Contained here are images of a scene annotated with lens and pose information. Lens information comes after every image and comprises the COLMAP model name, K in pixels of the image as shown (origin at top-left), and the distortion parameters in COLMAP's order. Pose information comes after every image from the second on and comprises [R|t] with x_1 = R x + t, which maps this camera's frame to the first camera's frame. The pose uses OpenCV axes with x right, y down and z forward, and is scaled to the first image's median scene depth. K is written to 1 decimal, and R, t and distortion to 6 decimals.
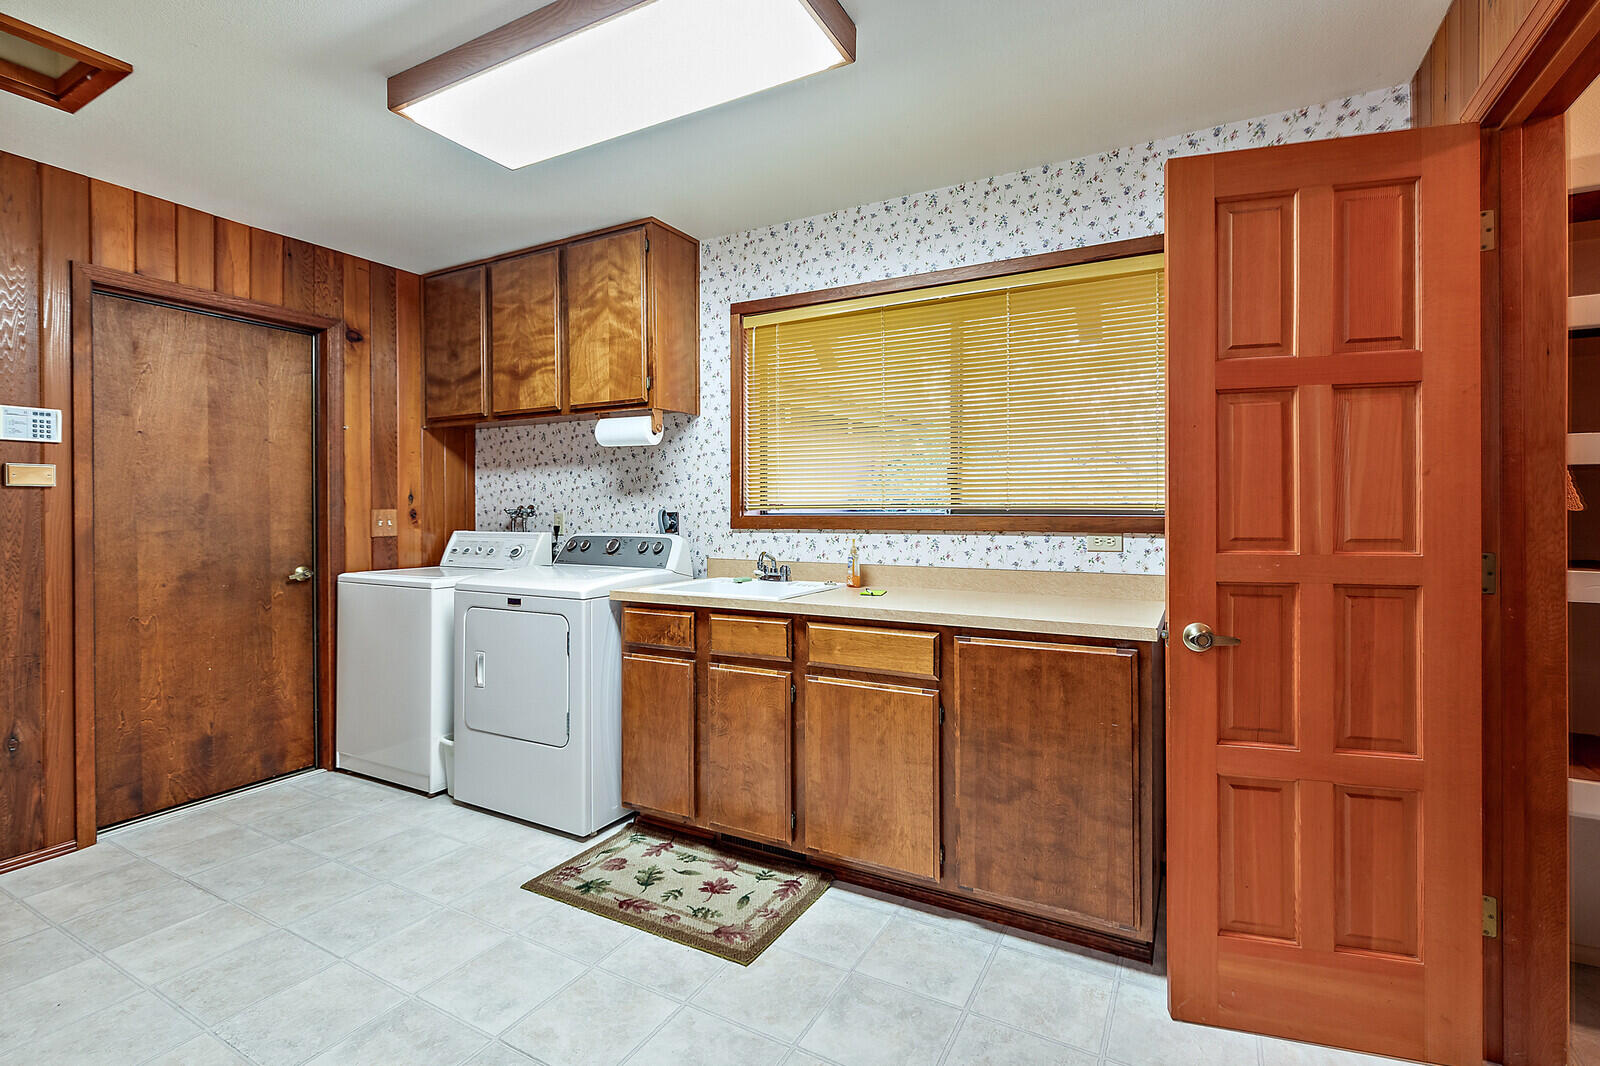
lens RADIAL K [[728.6, 0, 802.1], [0, 728.6, 520.2], [0, 0, 1]] dist [0.005837, -0.000347]
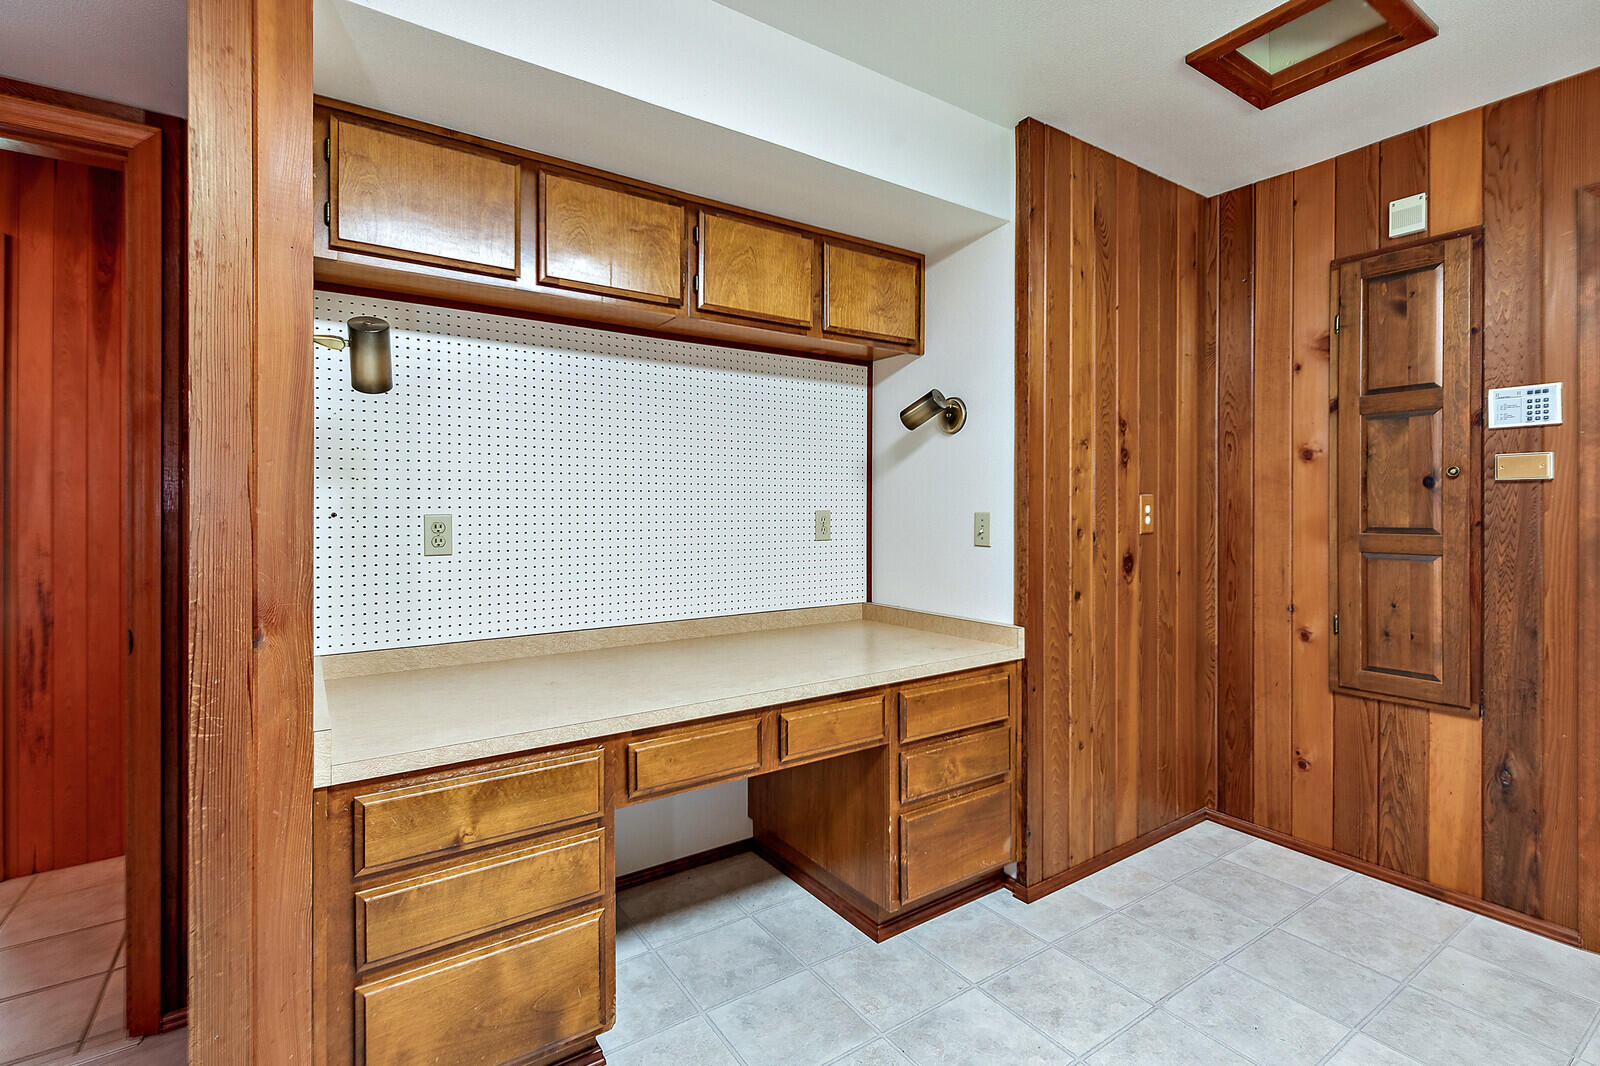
lens RADIAL K [[728.6, 0, 809.6], [0, 728.6, 505.9], [0, 0, 1]] dist [0.005837, -0.000347]
pose [[-0.451699, -0.000126, -0.892170, 0.070260], [-0.007400, 0.999966, 0.003605, -0.013062], [0.892140, 0.008230, -0.451685, 0.643273]]
